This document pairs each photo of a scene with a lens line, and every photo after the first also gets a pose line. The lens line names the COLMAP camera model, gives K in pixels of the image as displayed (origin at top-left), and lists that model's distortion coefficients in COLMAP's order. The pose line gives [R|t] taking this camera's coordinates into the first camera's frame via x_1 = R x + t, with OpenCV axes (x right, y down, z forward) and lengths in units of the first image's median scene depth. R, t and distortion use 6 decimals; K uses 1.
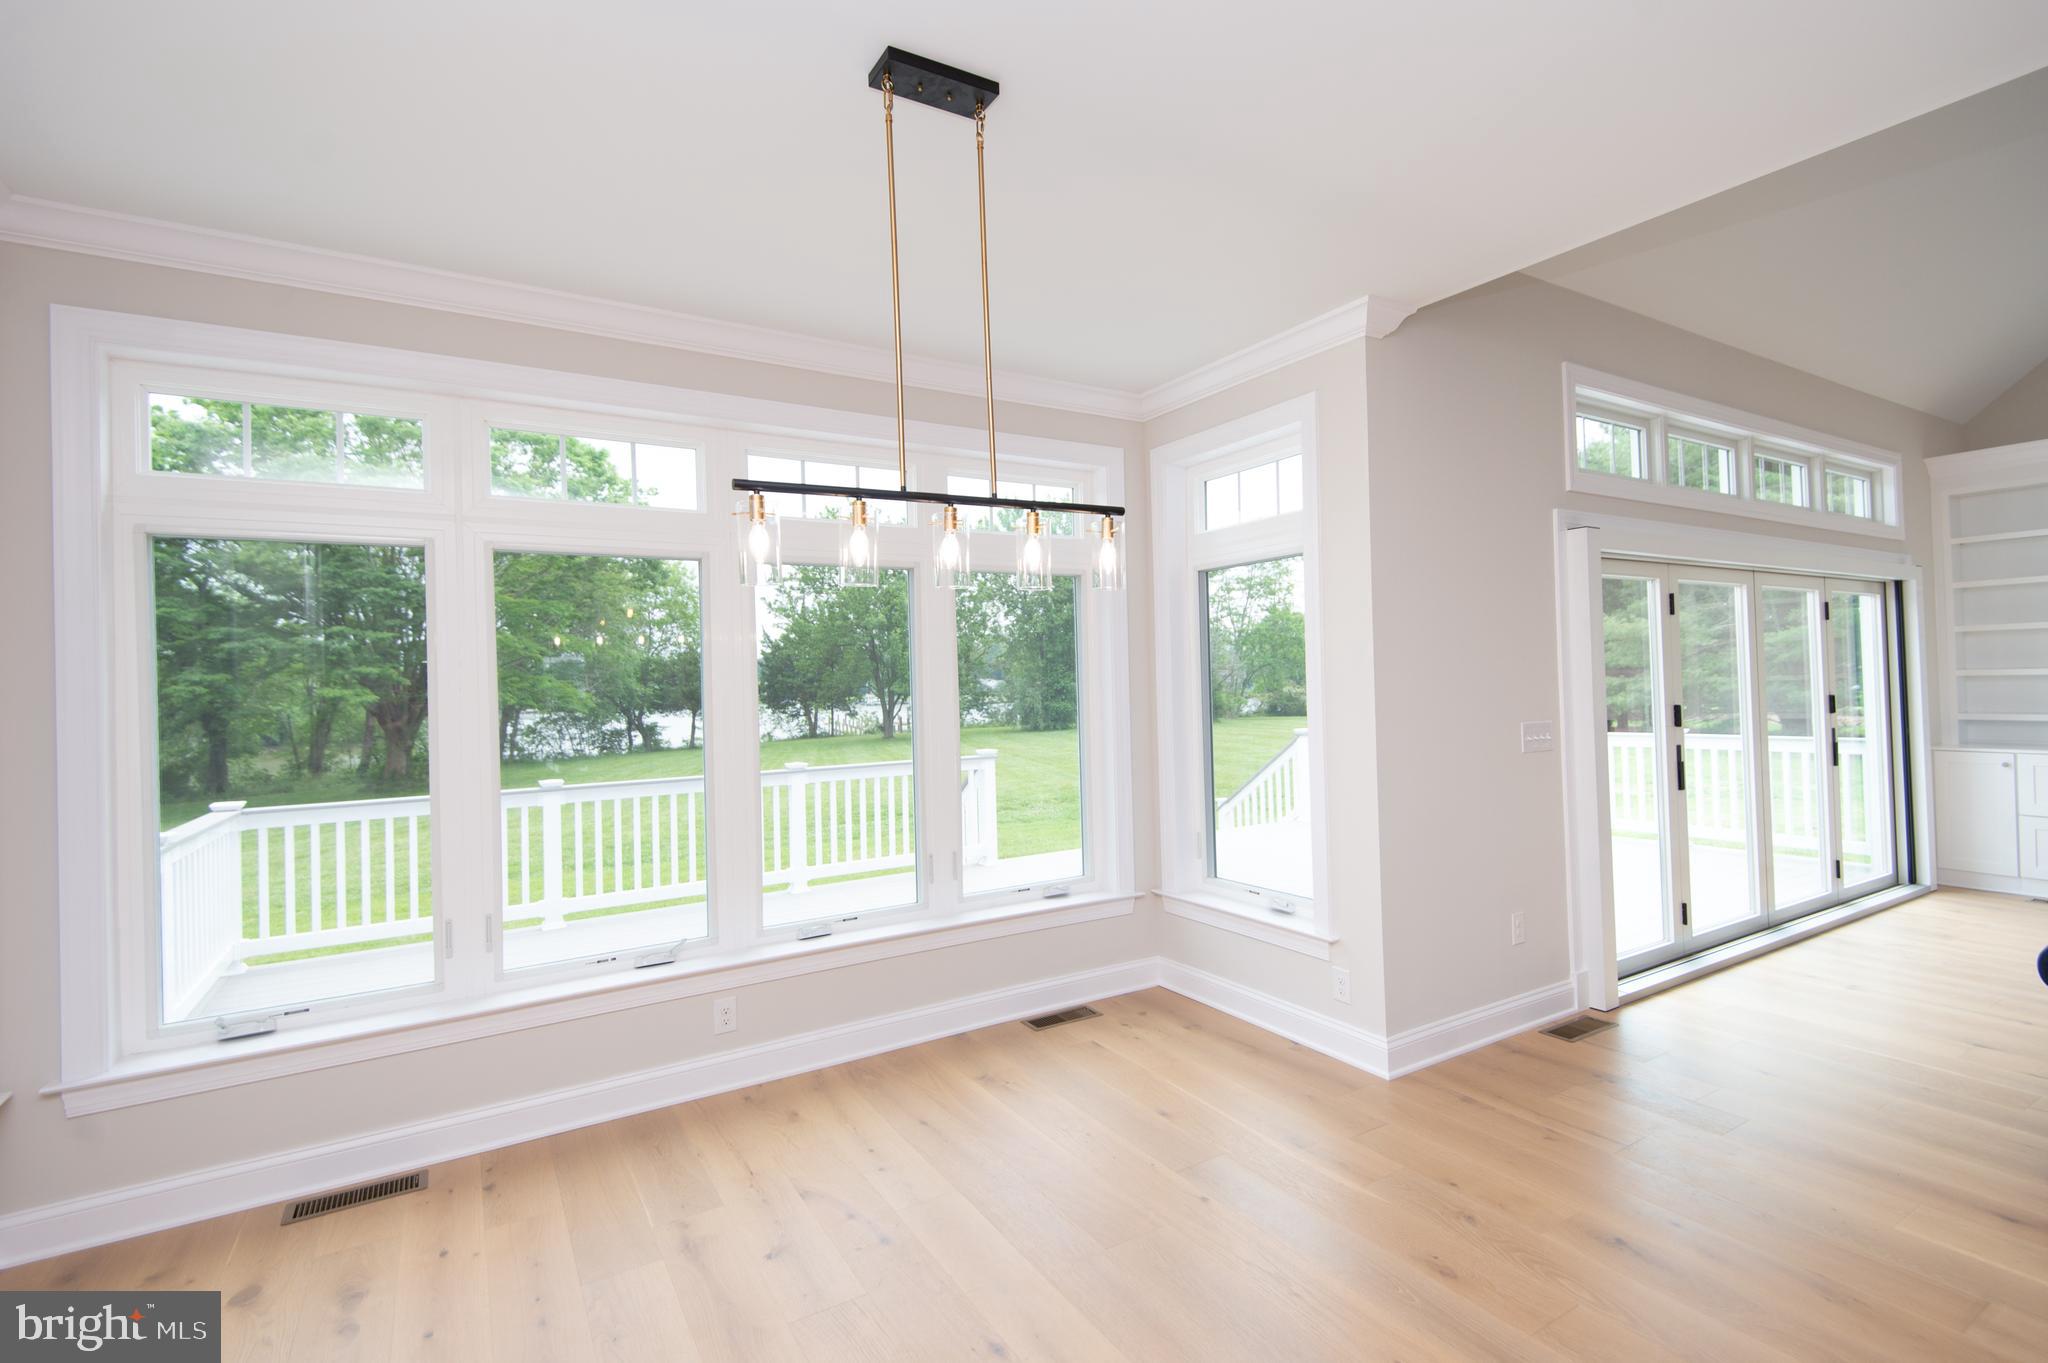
lens RADIAL K [[934.0, 0, 1044.4], [0, 934.0, 668.3], [0, 0, 1]] dist [0.021799, -0.011421]
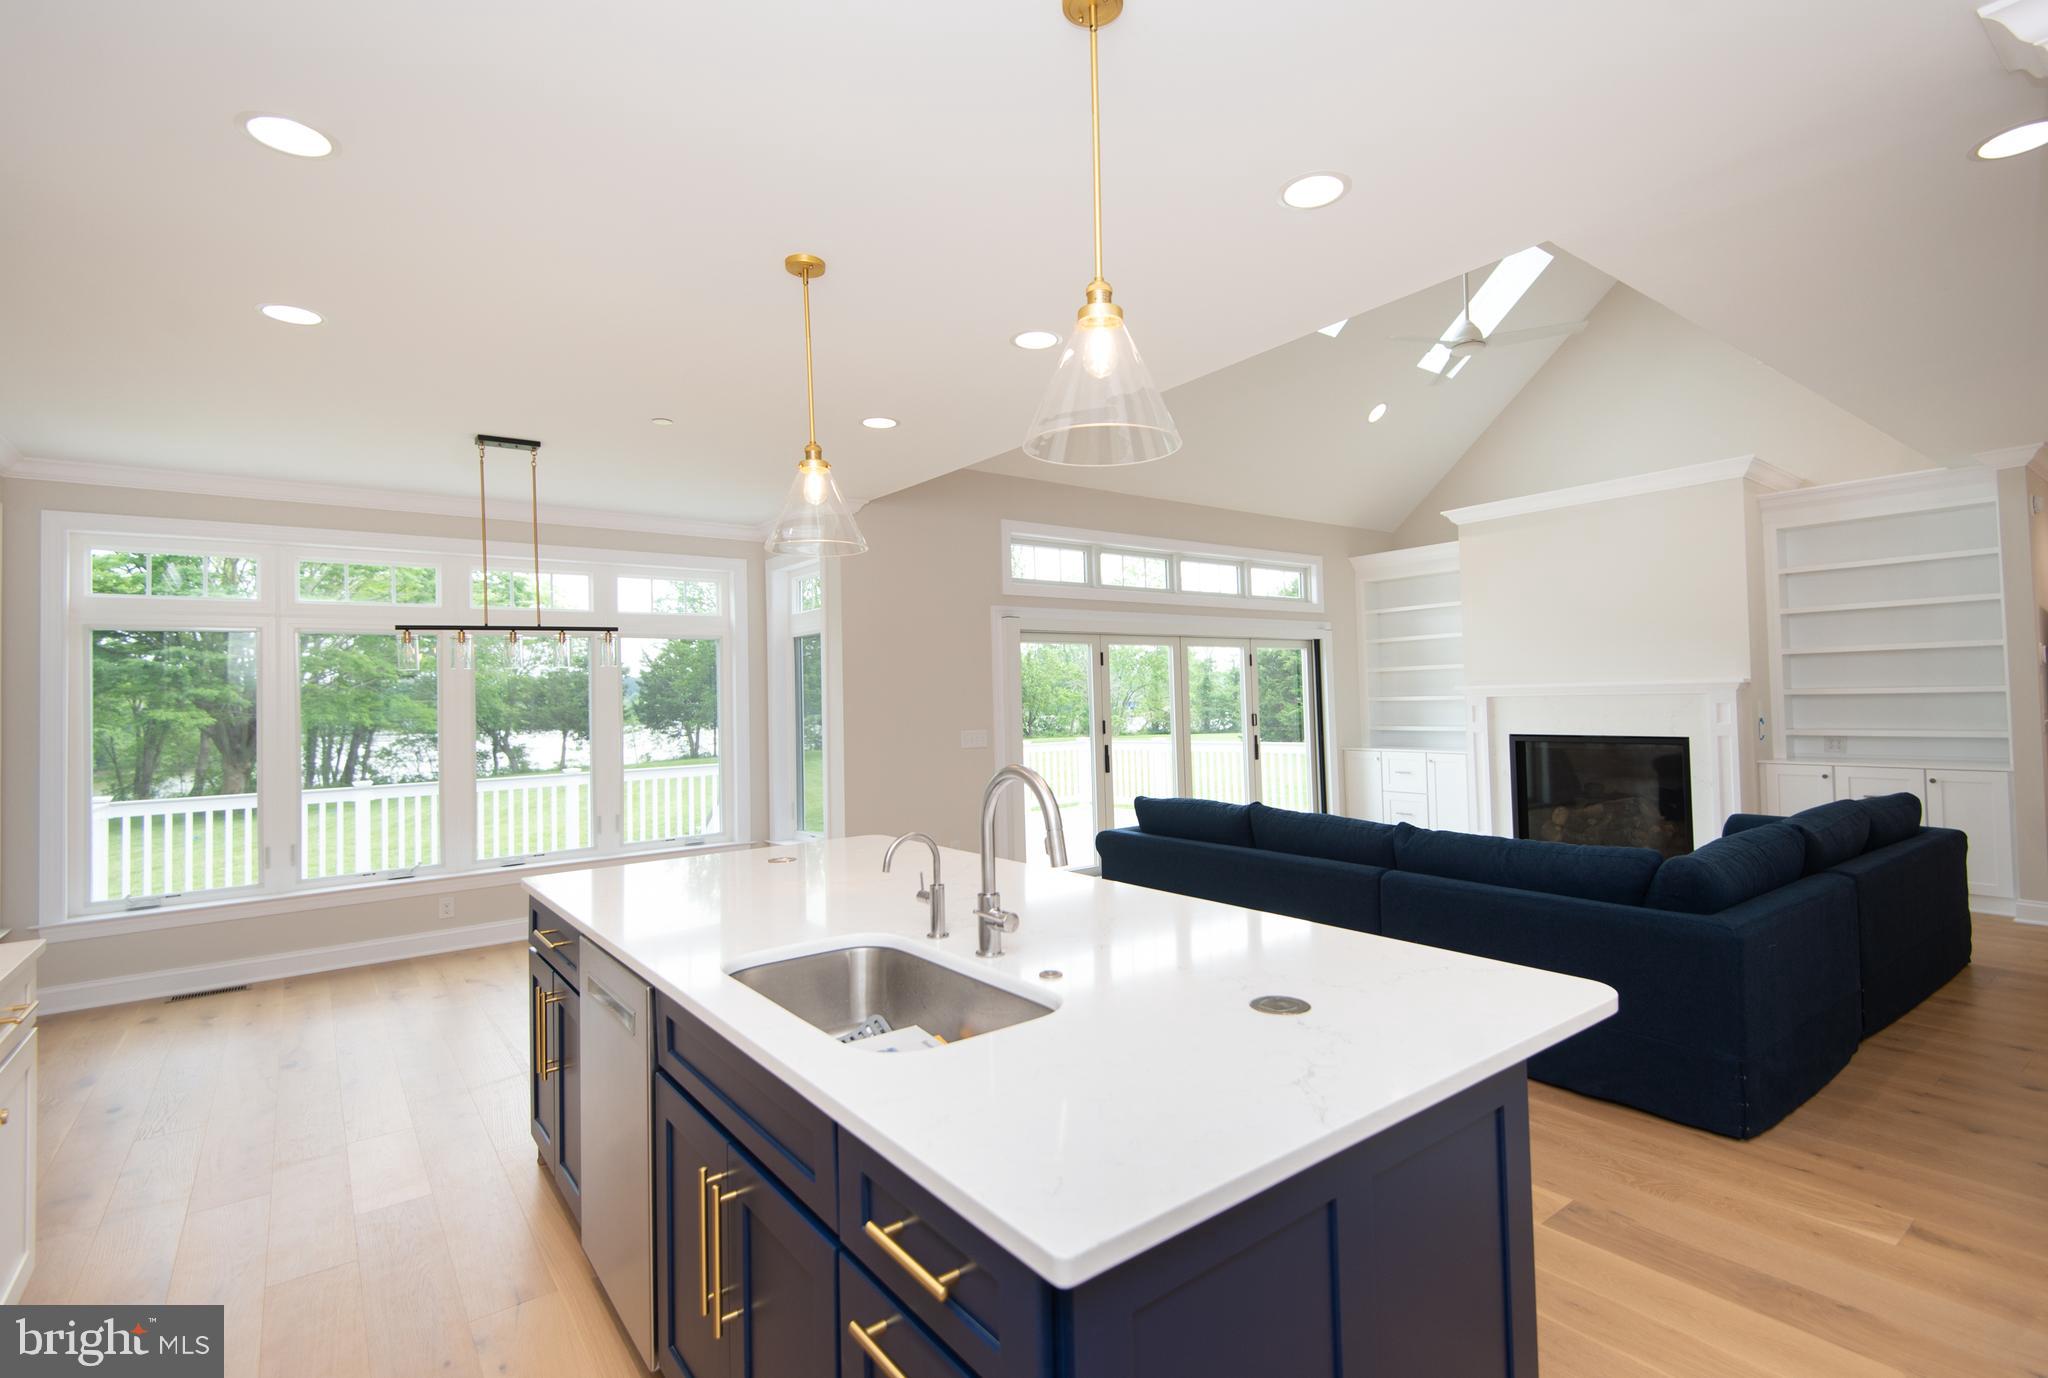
lens RADIAL K [[934.0, 0, 1049.6], [0, 934.0, 670.0], [0, 0, 1]] dist [0.021799, -0.011421]
pose [[0.993987, 0.003516, 0.109439, 0.040672], [-0.001463, 0.999822, -0.018829, -0.001889], [-0.109486, 0.018555, 0.993815, -0.059552]]
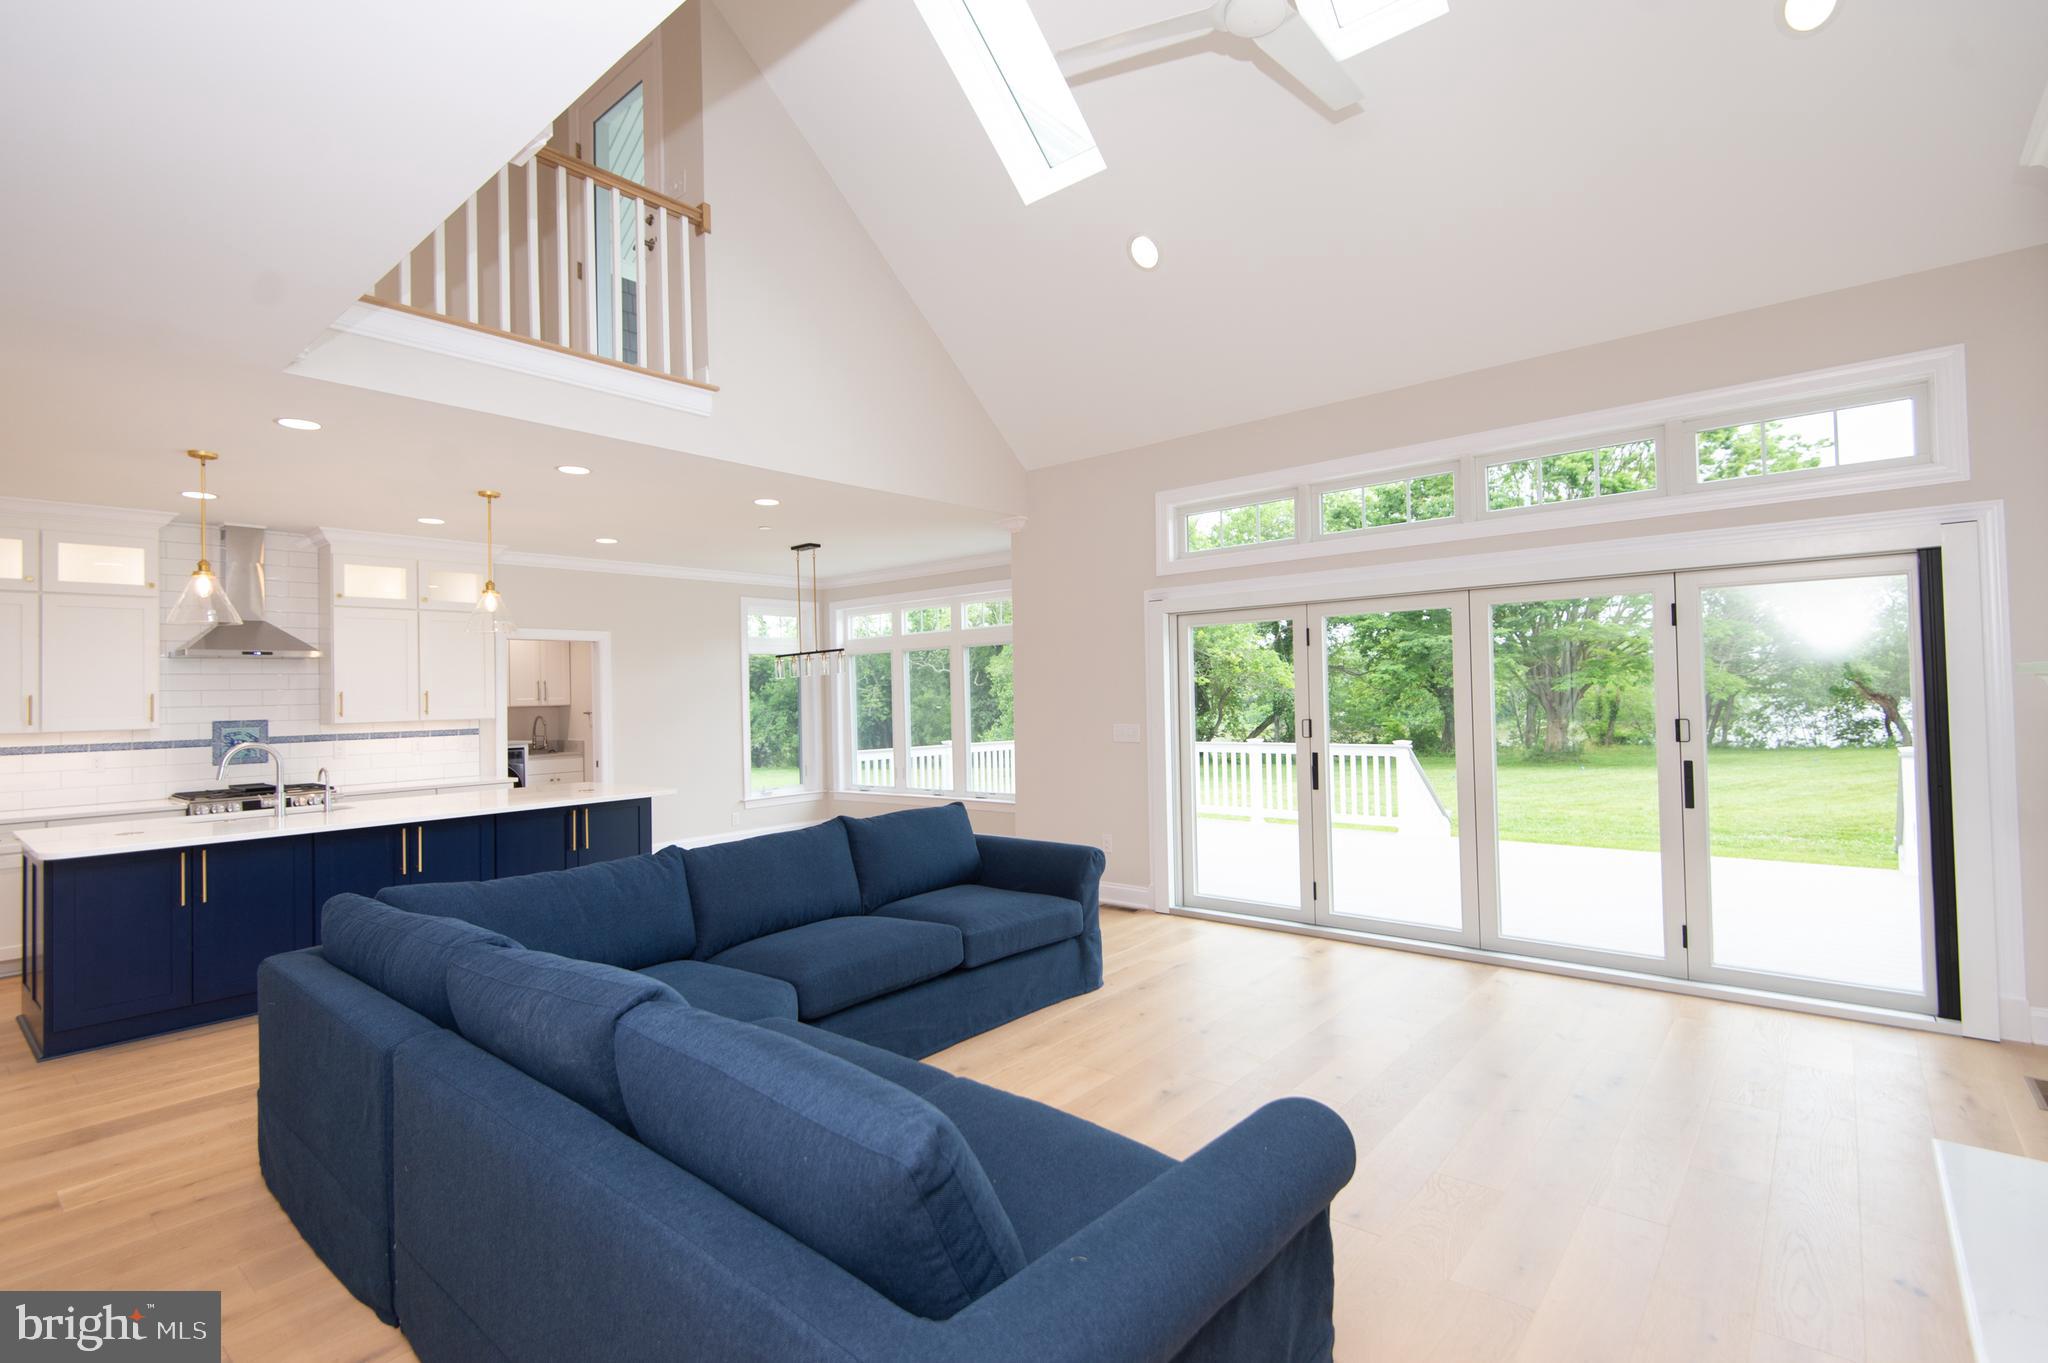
lens RADIAL K [[934.0, 0, 1044.4], [0, 934.0, 673.8], [0, 0, 1]] dist [0.021799, -0.011421]
pose [[0.341139, -0.006173, -0.939993, 0.171541], [0.030672, 0.999519, 0.004568, -0.003775], [0.939512, -0.030389, 0.341164, 0.027093]]
